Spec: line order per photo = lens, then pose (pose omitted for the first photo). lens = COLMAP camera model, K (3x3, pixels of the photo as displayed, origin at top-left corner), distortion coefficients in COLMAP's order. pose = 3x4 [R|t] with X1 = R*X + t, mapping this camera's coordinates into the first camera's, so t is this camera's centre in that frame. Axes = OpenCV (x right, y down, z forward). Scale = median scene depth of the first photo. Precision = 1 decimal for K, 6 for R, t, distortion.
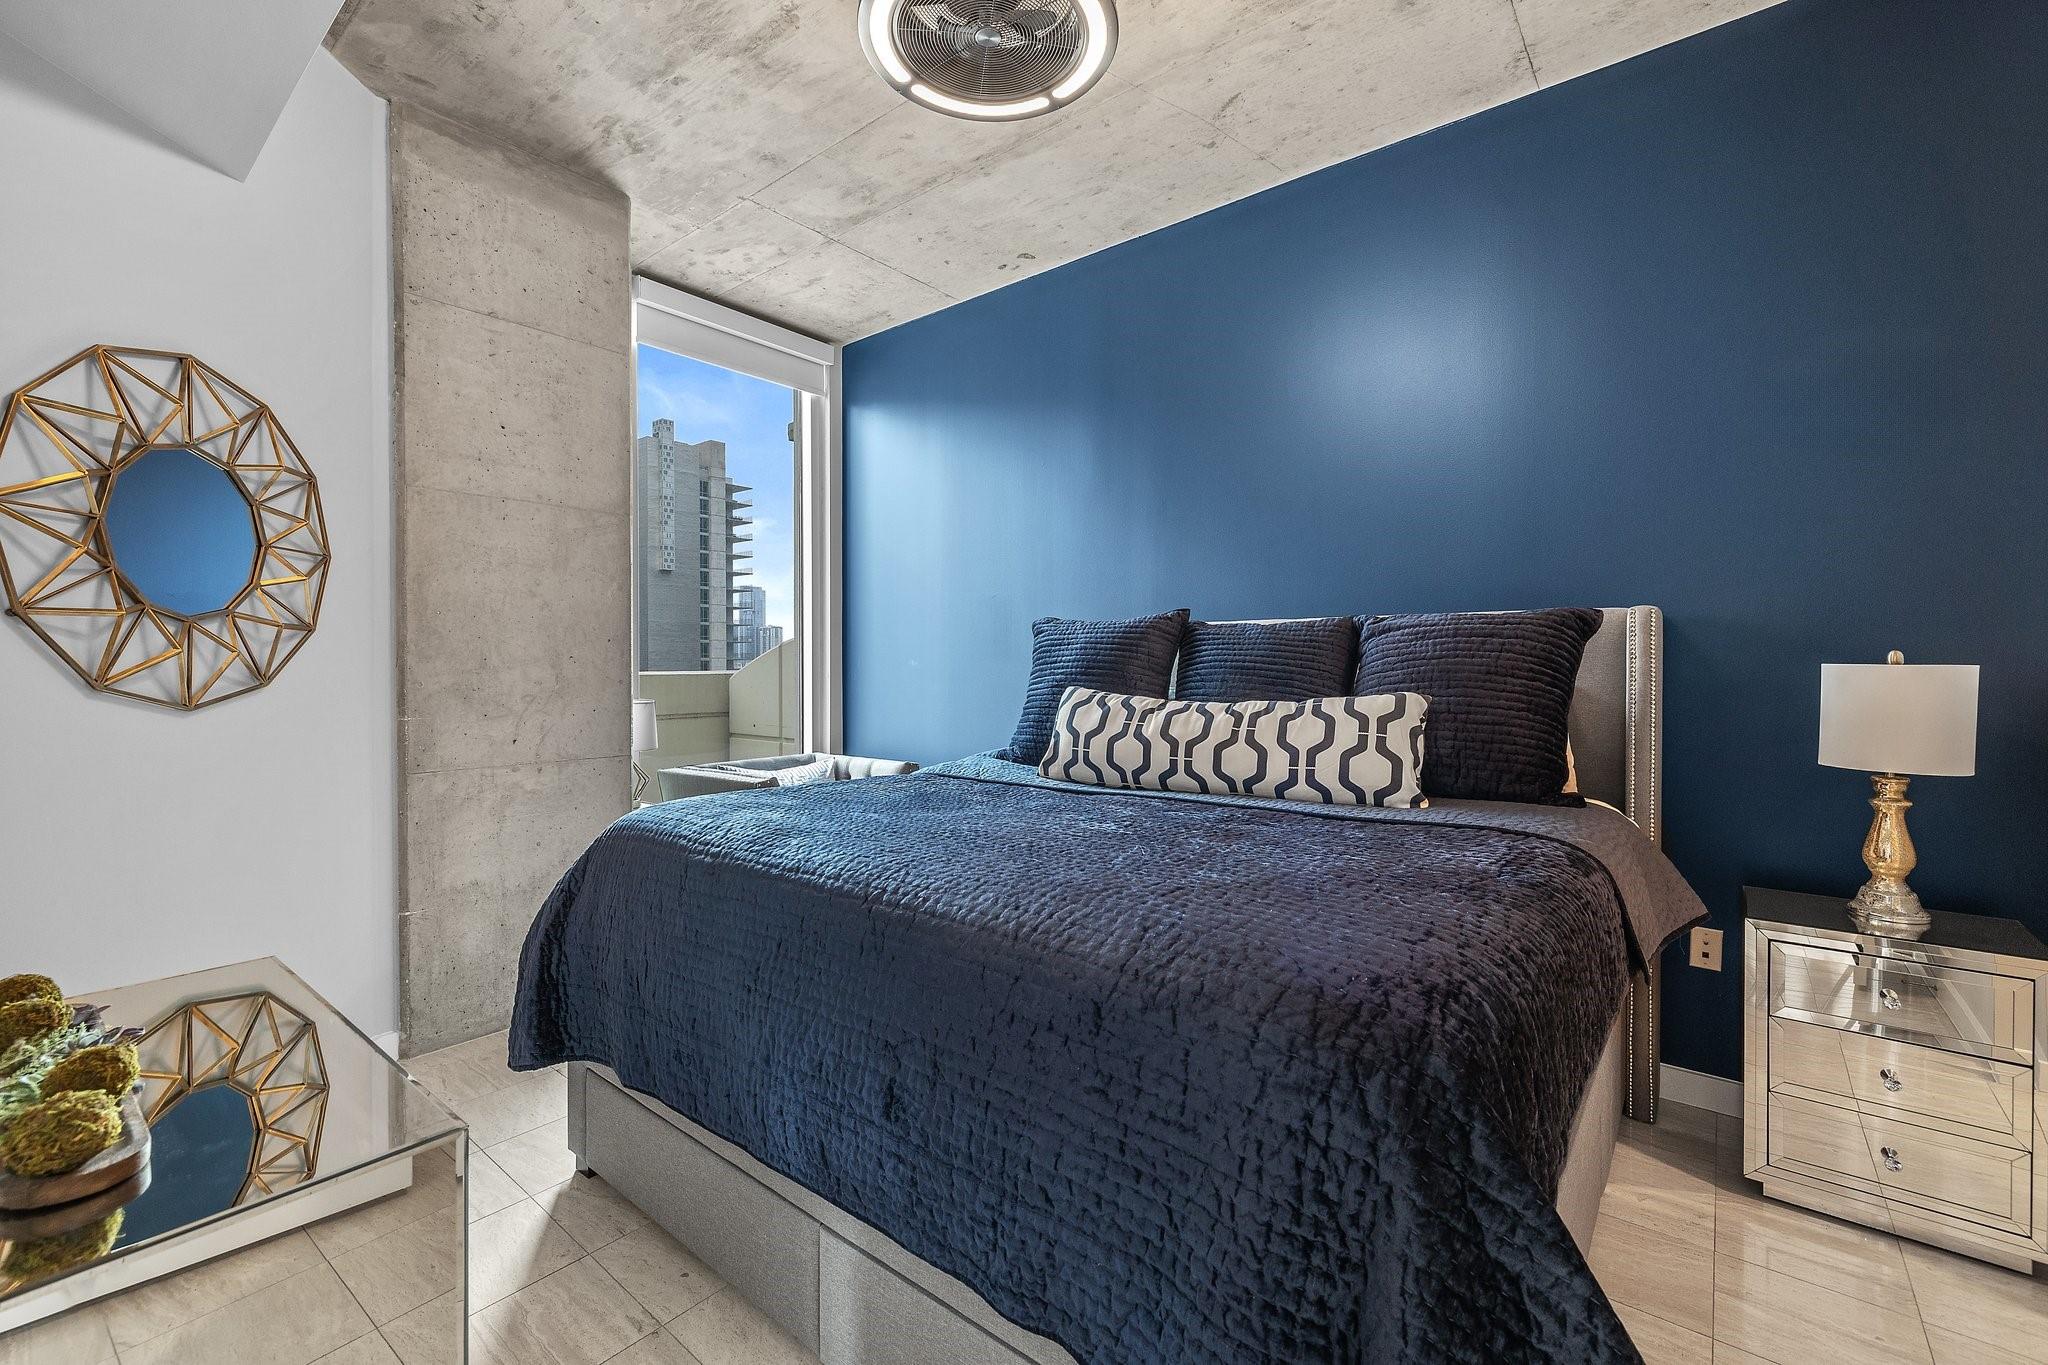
lens RADIAL K [[873.7, 0, 1013.9], [0, 873.7, 672.0], [0, 0, 1]] dist [-0.001213, 0.000182]
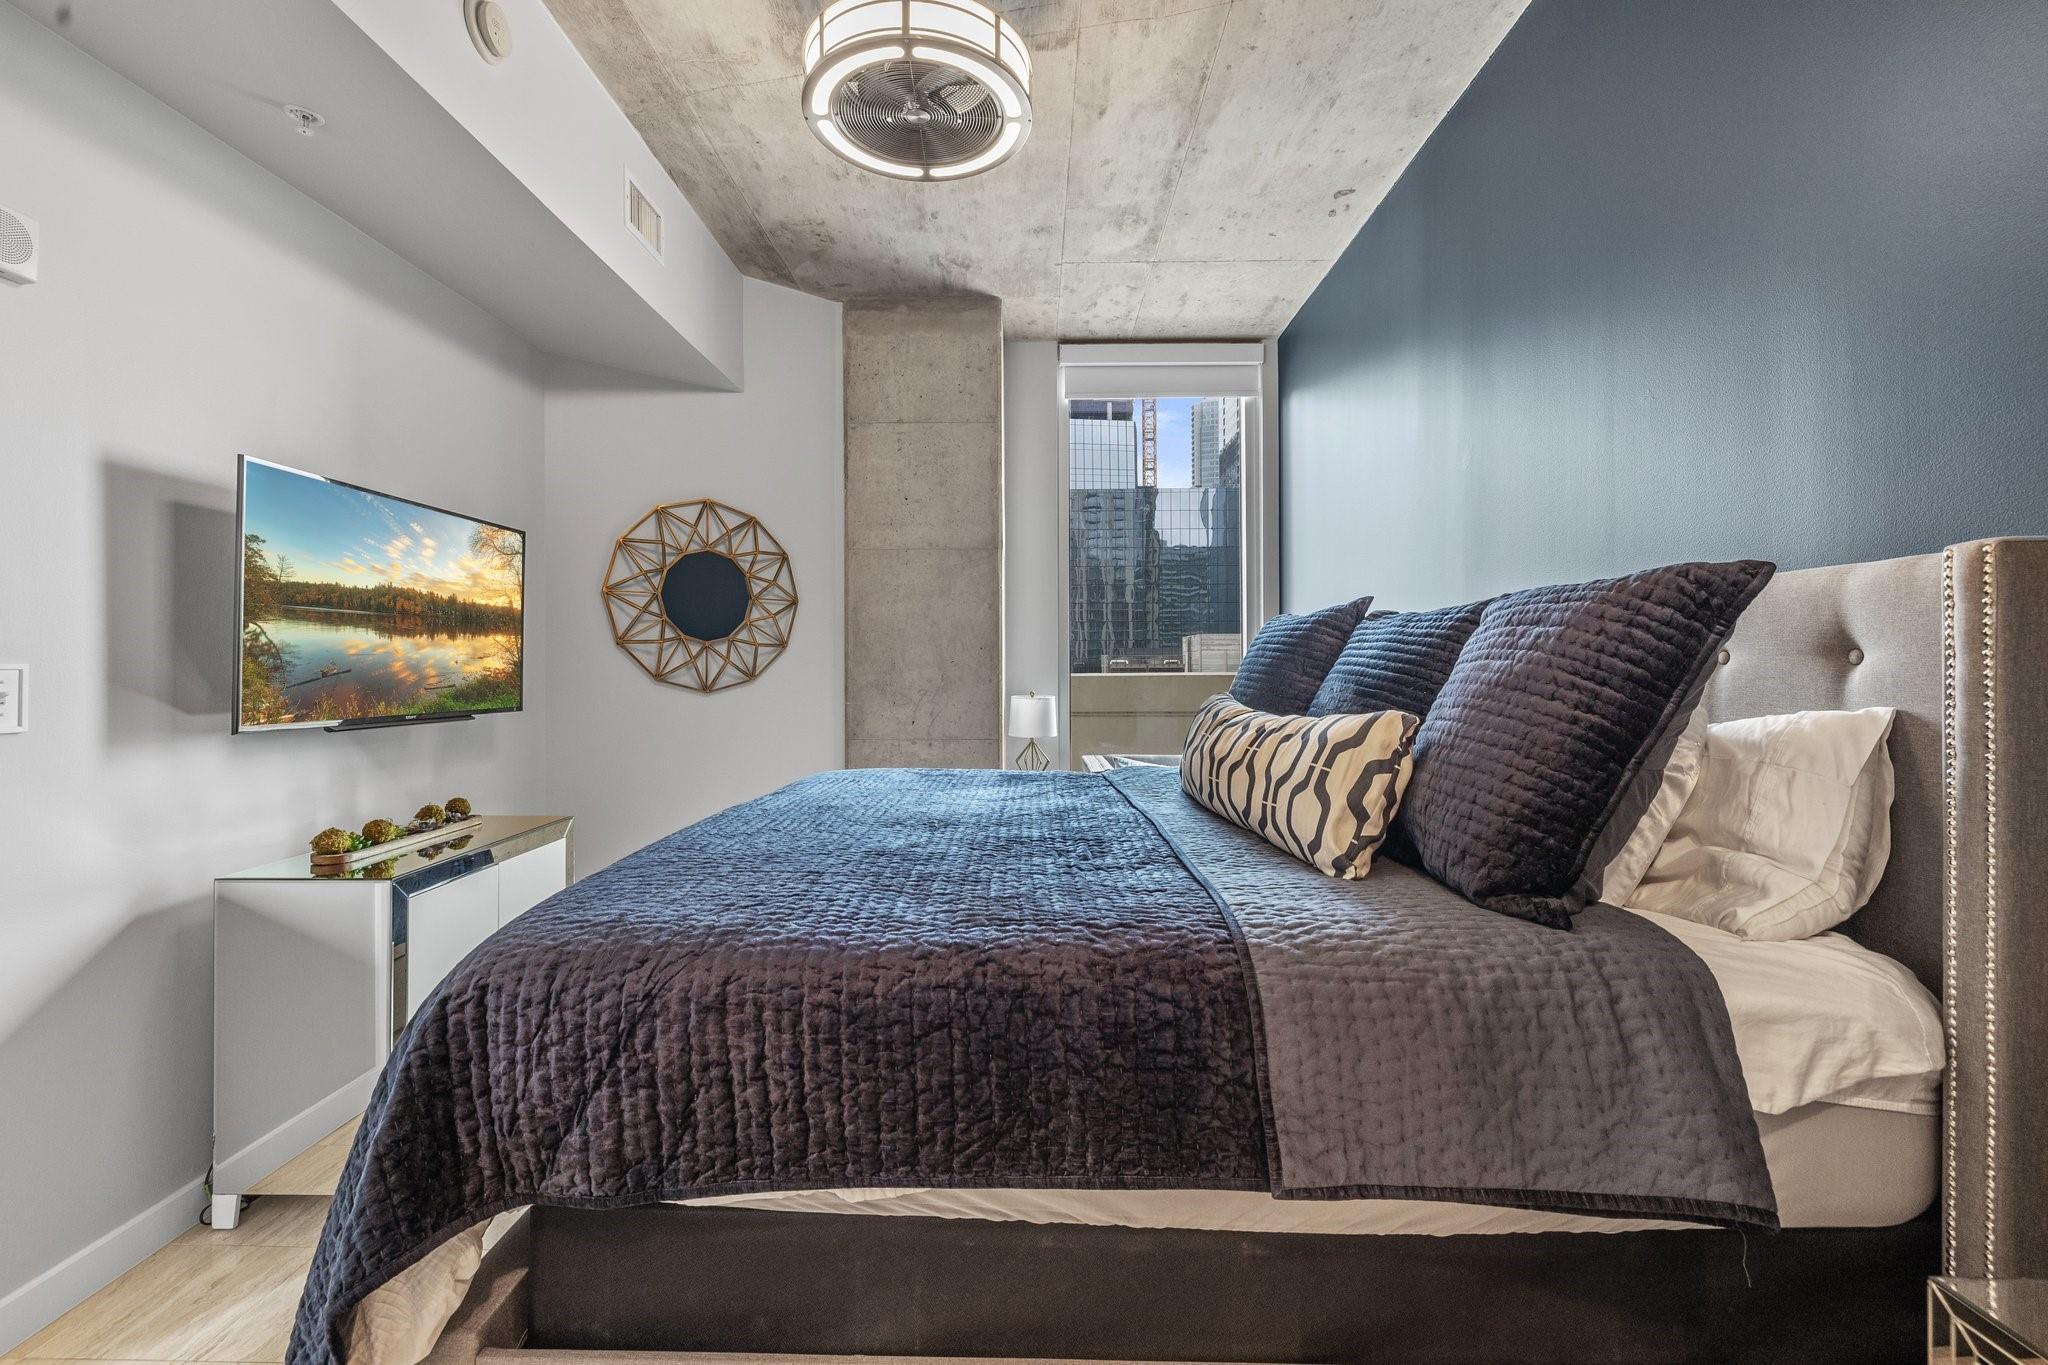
lens RADIAL K [[873.7, 0, 991.3], [0, 873.7, 667.3], [0, 0, 1]] dist [-0.001213, 0.000182]
pose [[0.599368, 0.001174, -0.800472, 0.618046], [-0.006568, 0.999972, -0.003452, -0.004591], [0.800446, 0.007326, 0.599360, 0.263126]]
